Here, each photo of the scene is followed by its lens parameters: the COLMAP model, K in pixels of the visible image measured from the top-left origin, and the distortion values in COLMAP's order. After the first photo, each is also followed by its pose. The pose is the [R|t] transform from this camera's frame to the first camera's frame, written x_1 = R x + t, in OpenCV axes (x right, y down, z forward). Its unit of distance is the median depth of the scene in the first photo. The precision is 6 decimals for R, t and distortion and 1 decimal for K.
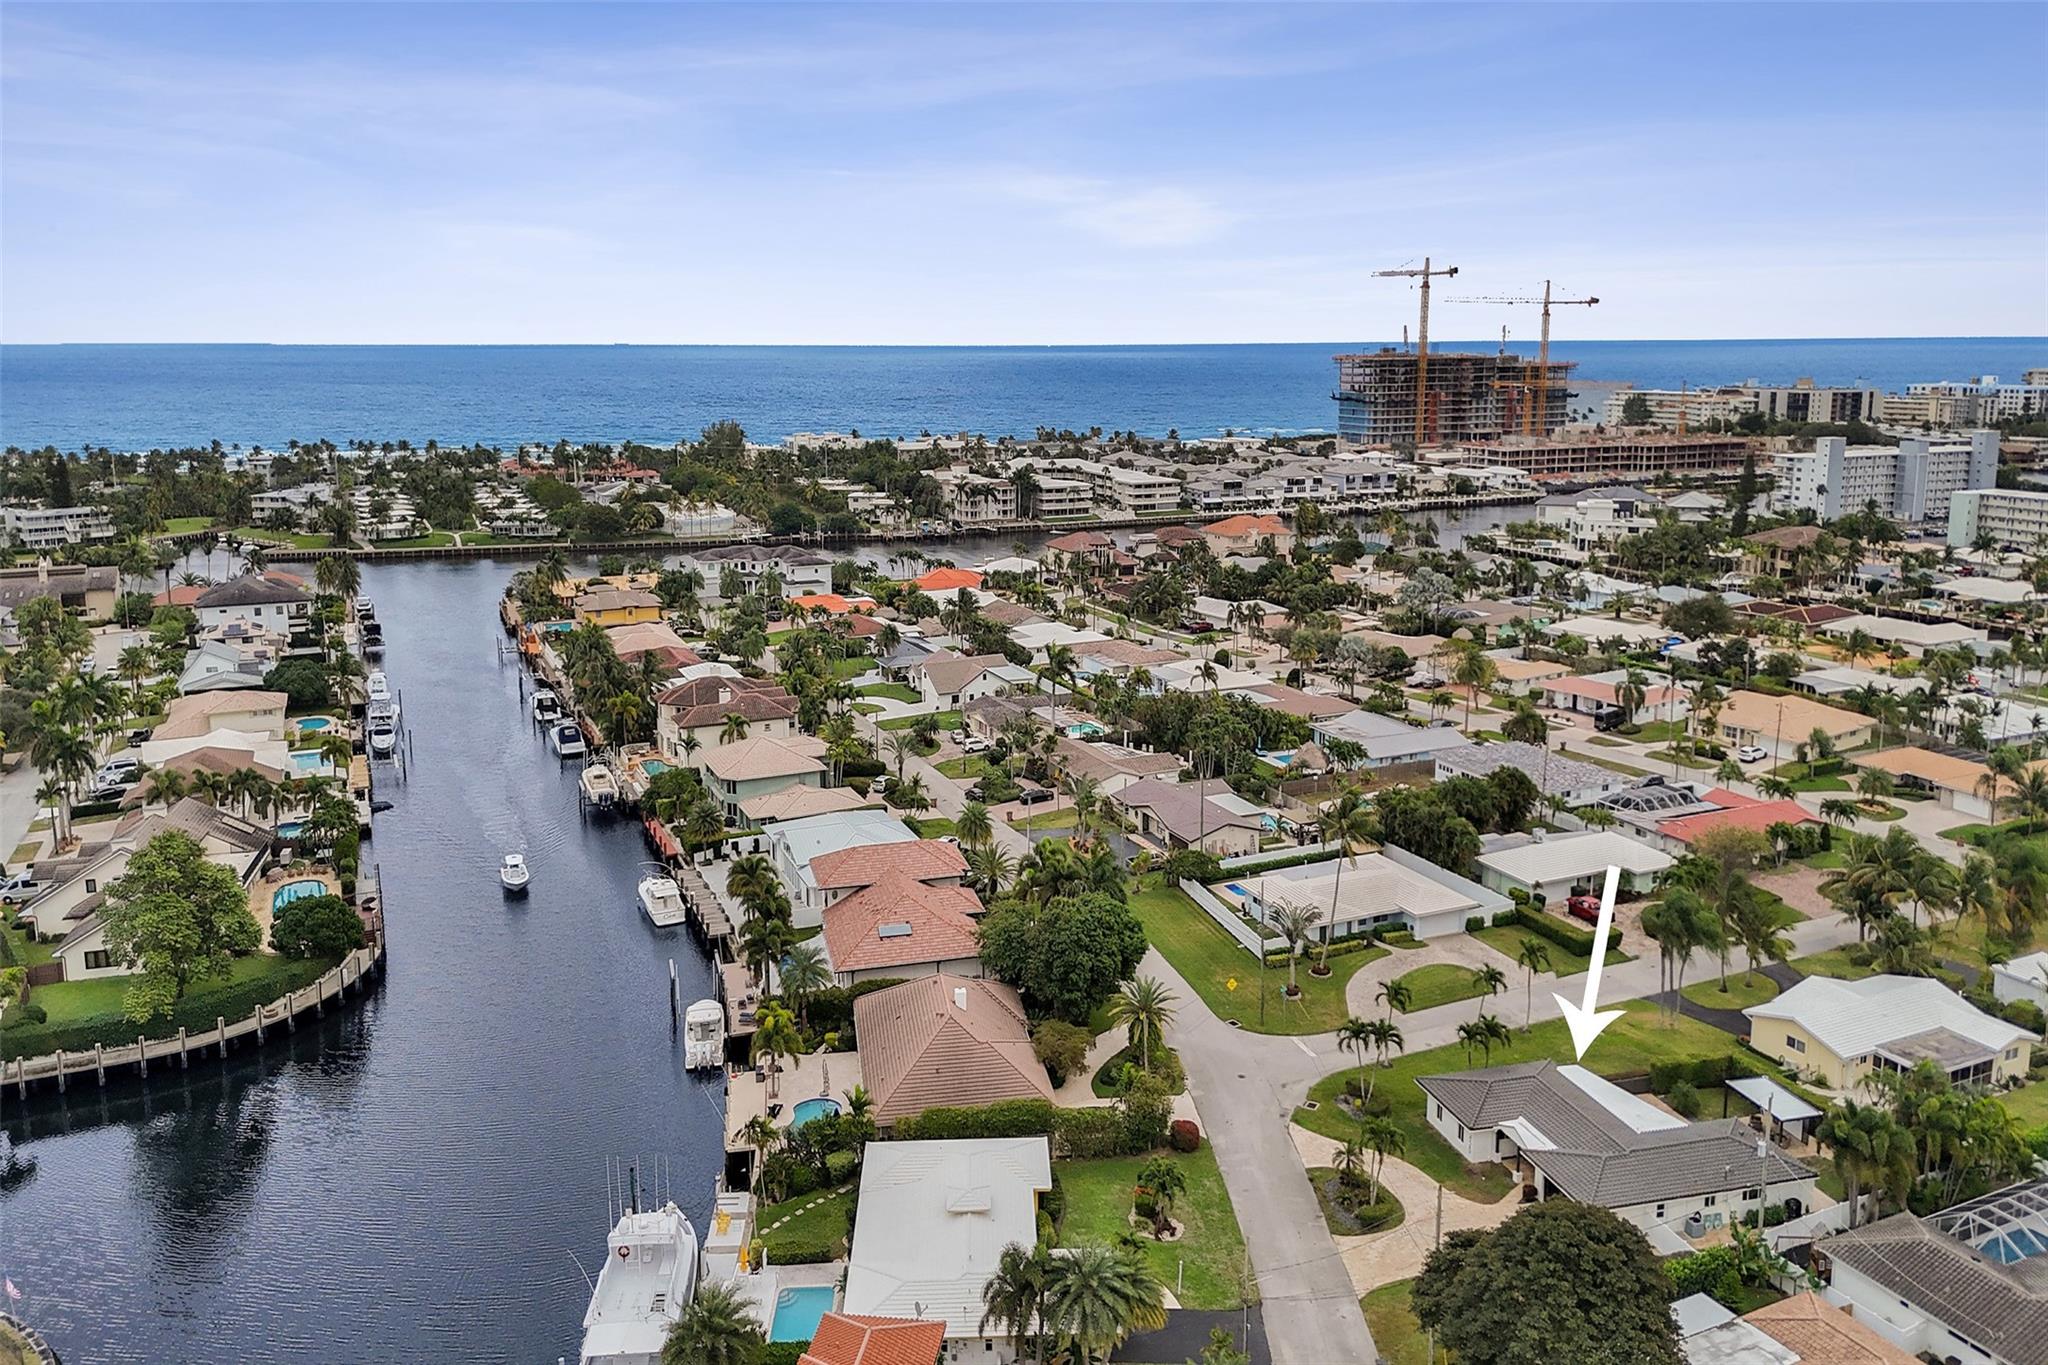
lens RADIAL K [[1473.9, 0, 1016.9], [0, 1473.9, 610.8], [0, 0, 1]] dist [0.071345, -0.065091]
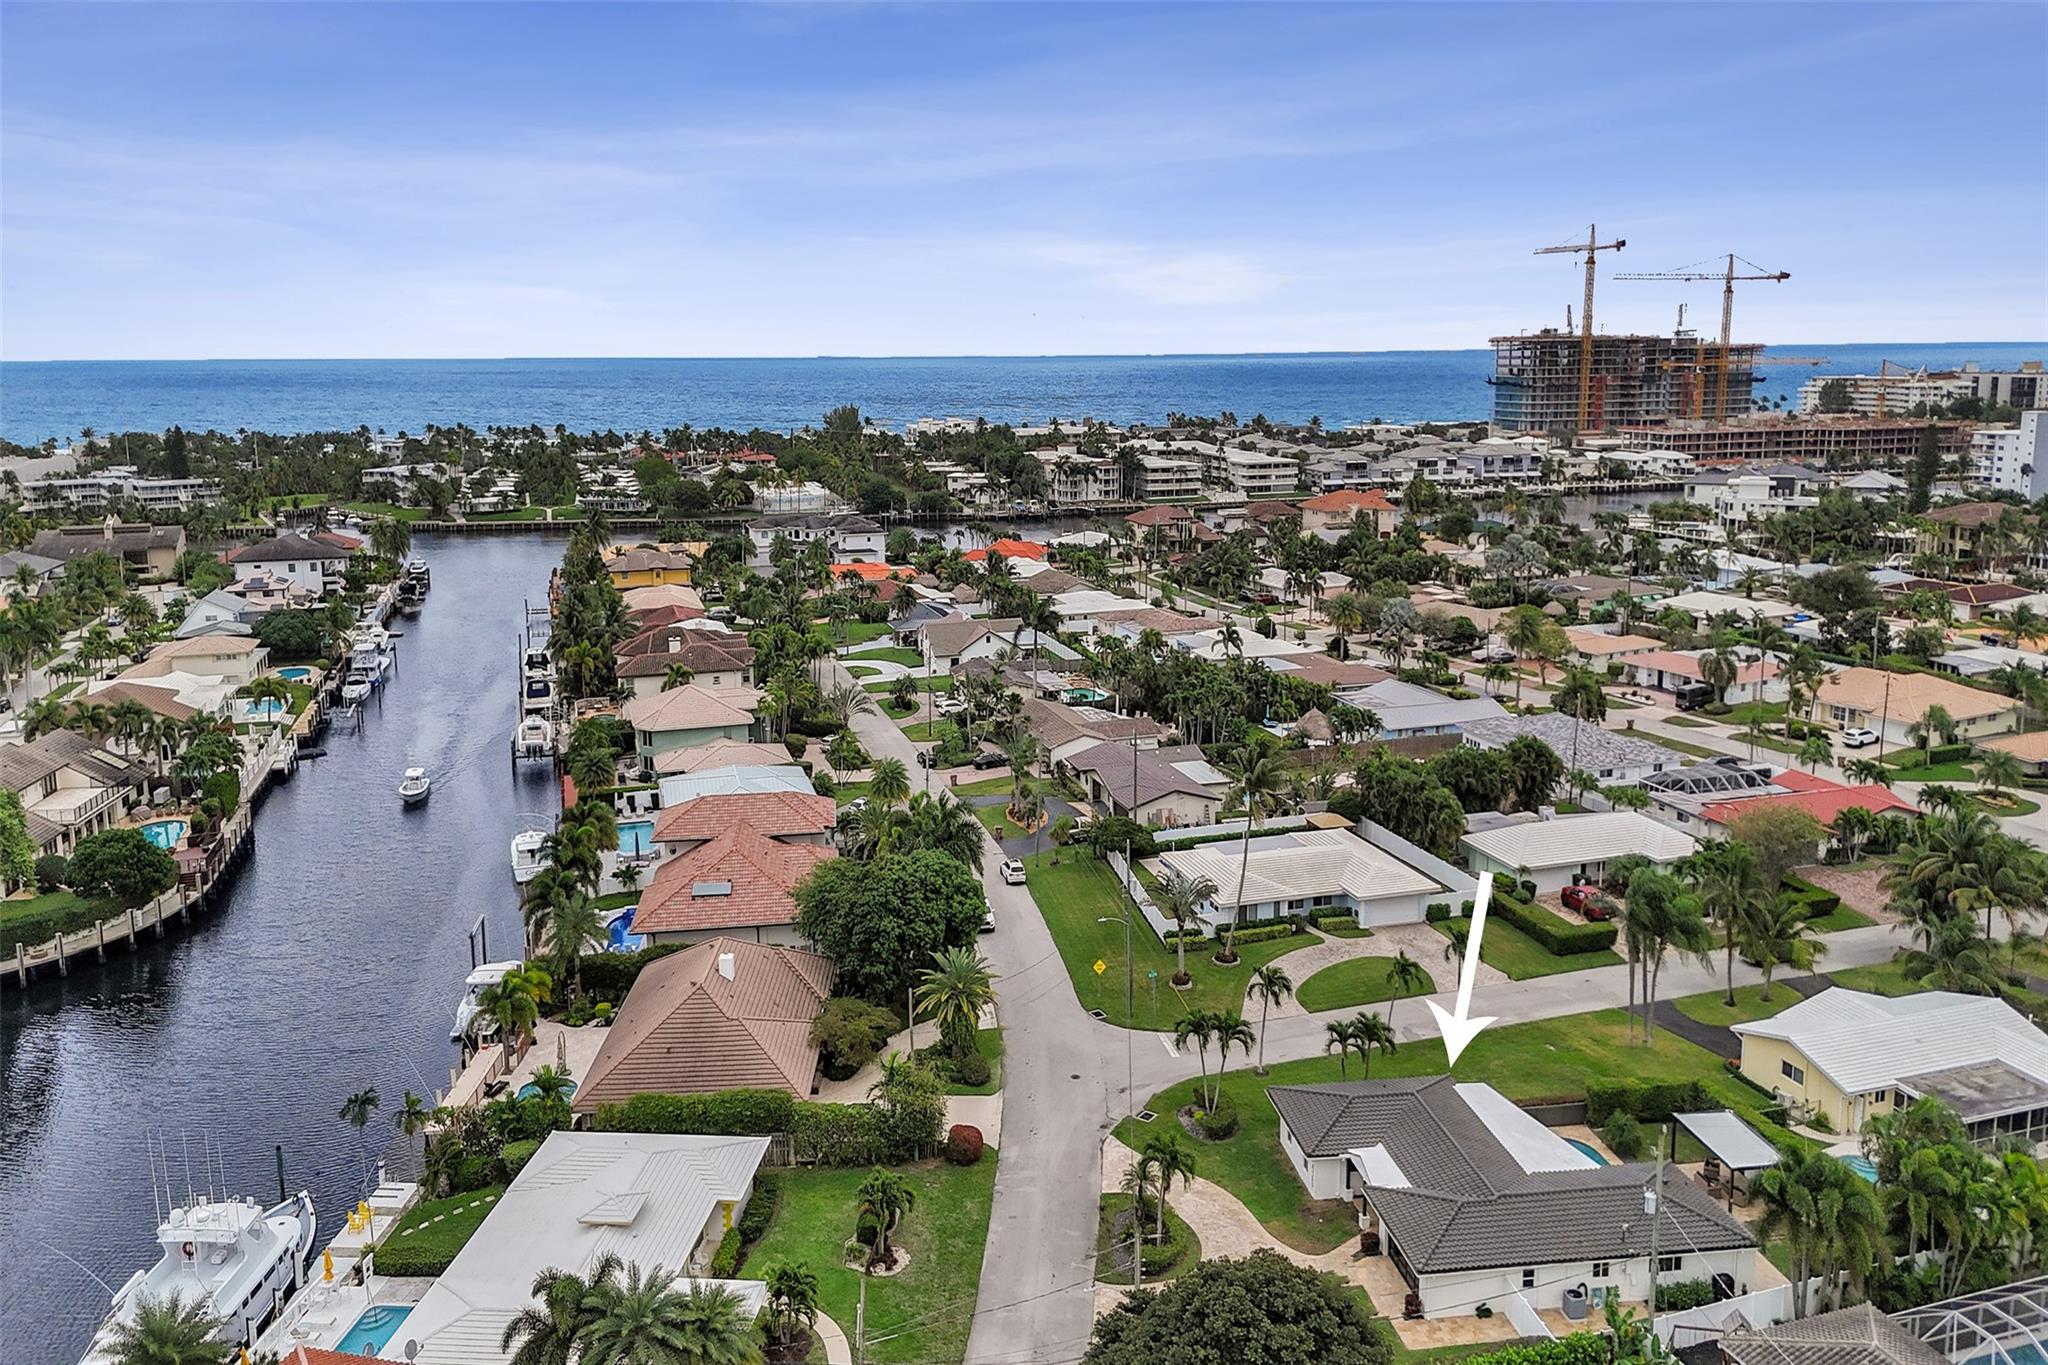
lens RADIAL K [[1473.9, 0, 1016.9], [0, 1473.9, 610.8], [0, 0, 1]] dist [0.071345, -0.065091]
pose [[0.992558, 0.015140, -0.120824, 0.108837], [-0.015755, 0.999867, -0.004138, 0.031481], [0.120746, 0.006010, 0.992665, 0.095126]]
